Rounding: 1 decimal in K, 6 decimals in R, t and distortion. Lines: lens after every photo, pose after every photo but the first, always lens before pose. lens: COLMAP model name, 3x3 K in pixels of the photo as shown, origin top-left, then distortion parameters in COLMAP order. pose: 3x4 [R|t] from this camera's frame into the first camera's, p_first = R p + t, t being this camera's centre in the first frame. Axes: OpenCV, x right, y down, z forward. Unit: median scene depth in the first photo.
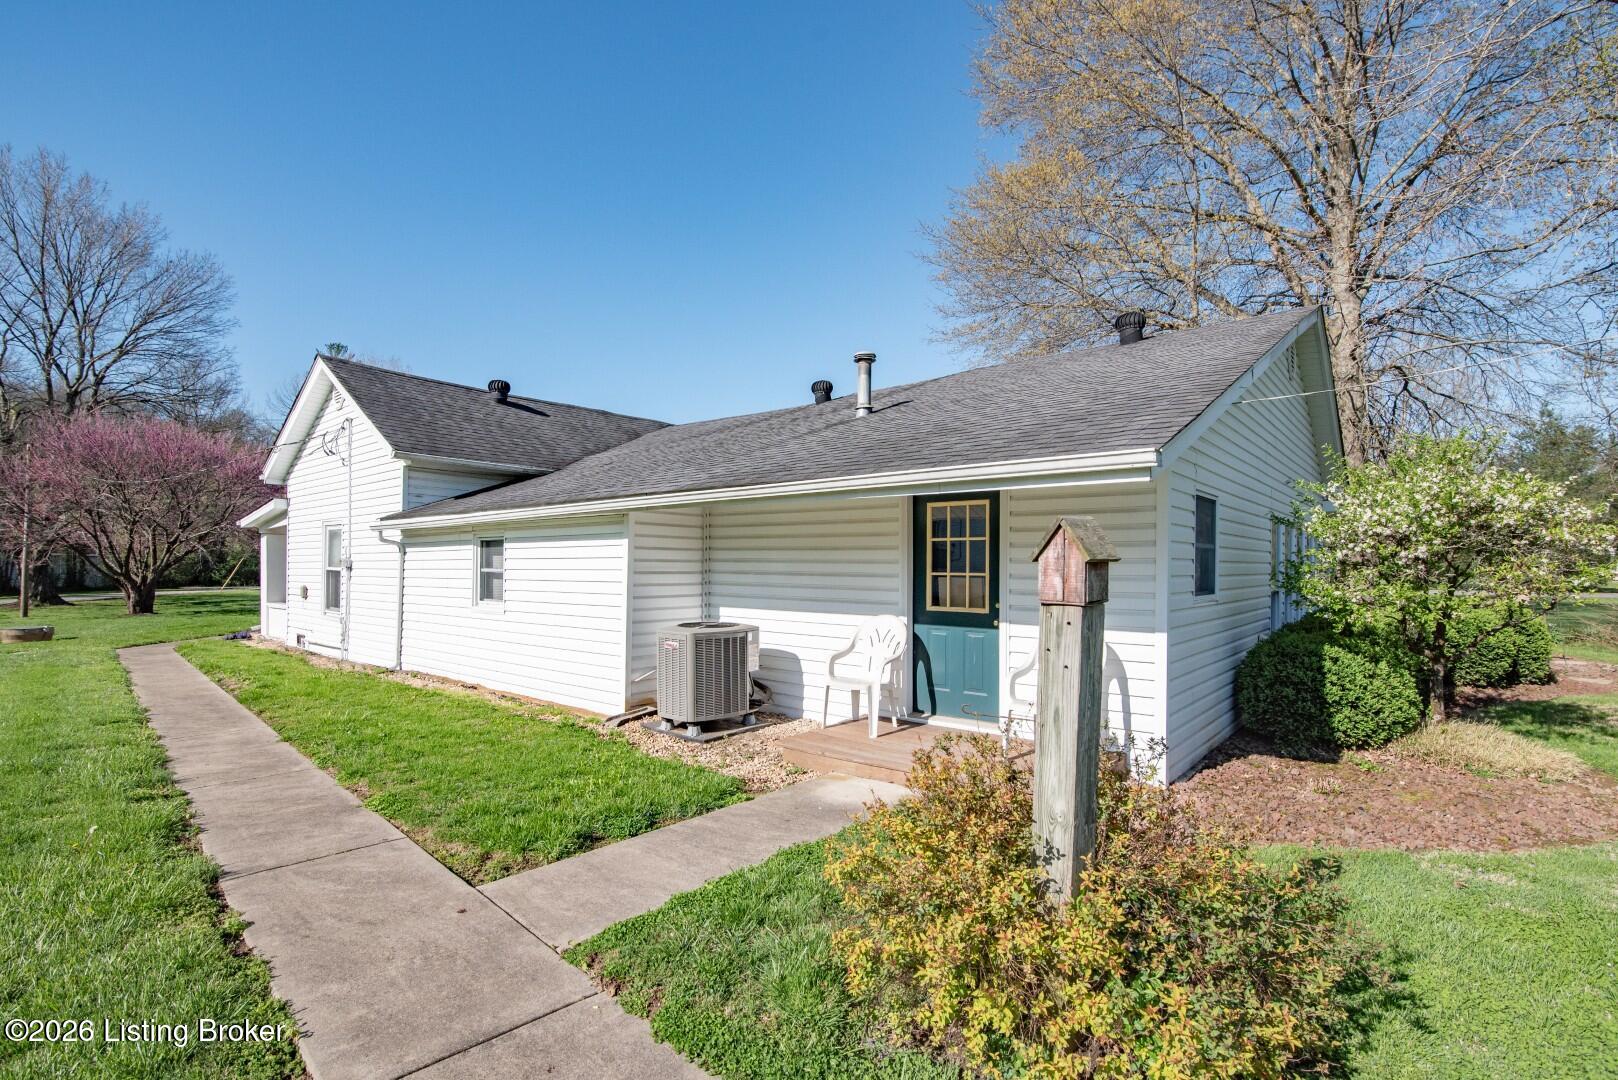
lens RADIAL K [[757.1, 0, 806.4], [0, 757.1, 549.9], [0, 0, 1]] dist [-0.016057, -0.000257]
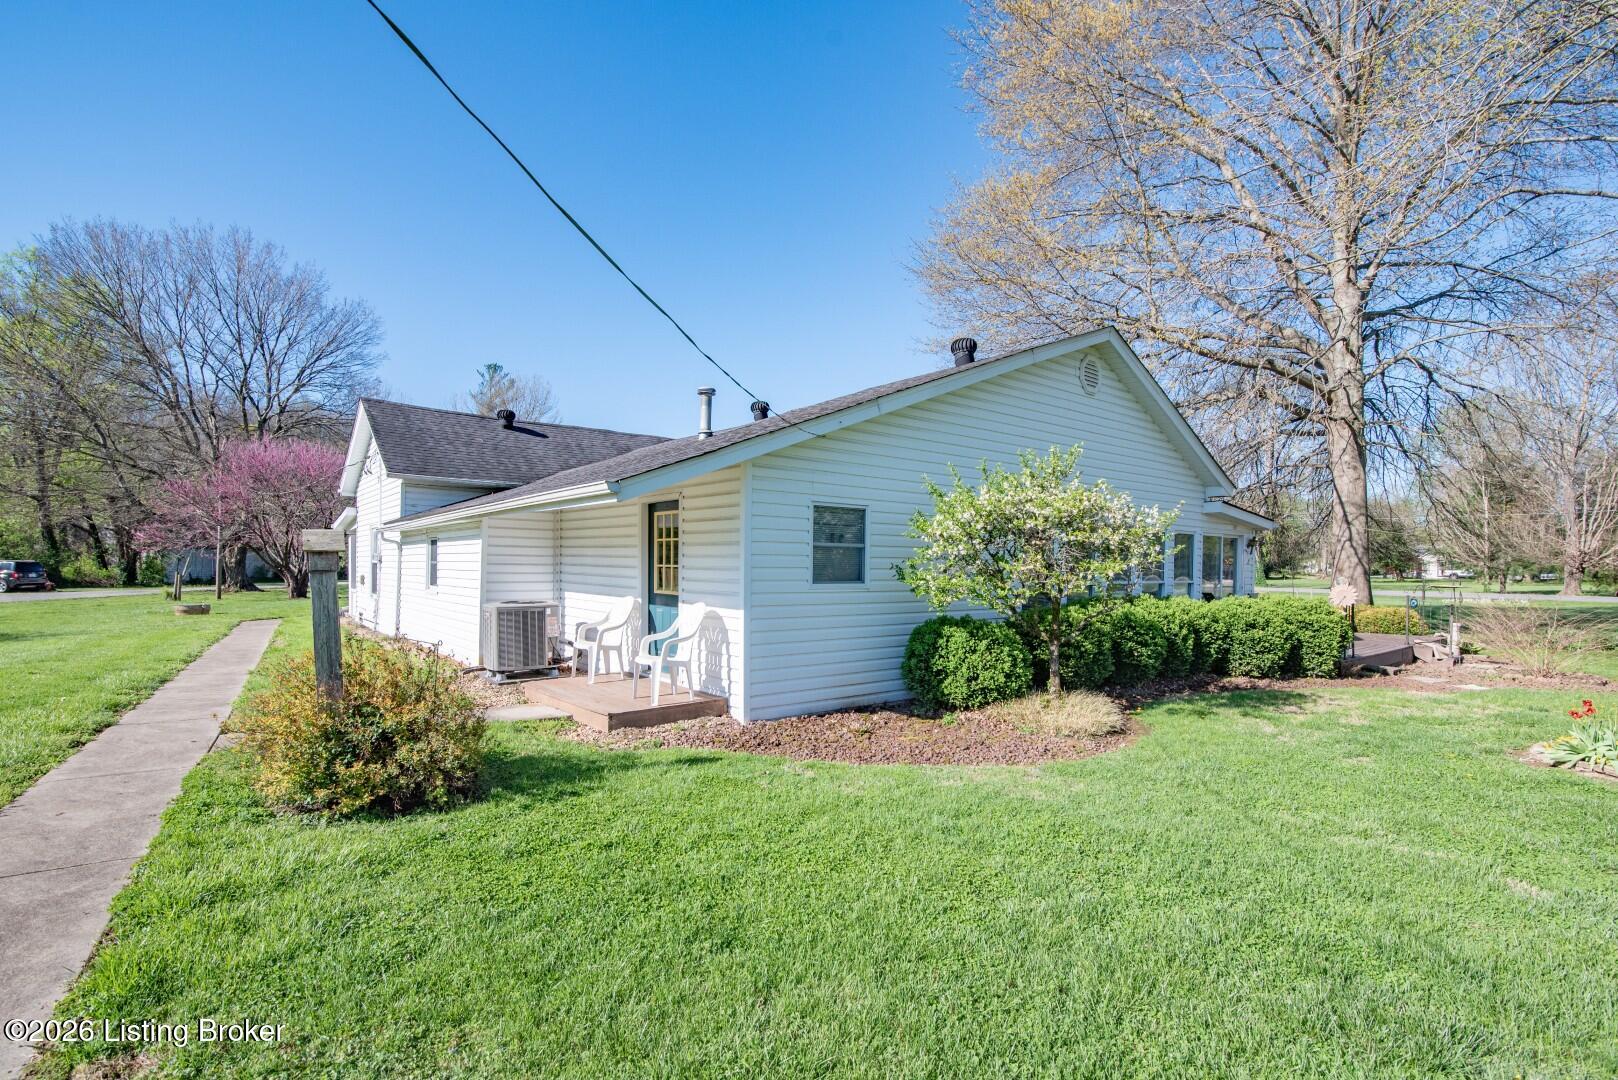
lens RADIAL K [[757.1, 0, 808.5], [0, 757.1, 565.1], [0, 0, 1]] dist [-0.016057, -0.000257]
pose [[0.981271, 0.007338, -0.192493, 0.430044], [-0.003222, 0.999760, 0.021688, 0.000365], [0.192606, -0.020661, 0.981059, -0.160770]]
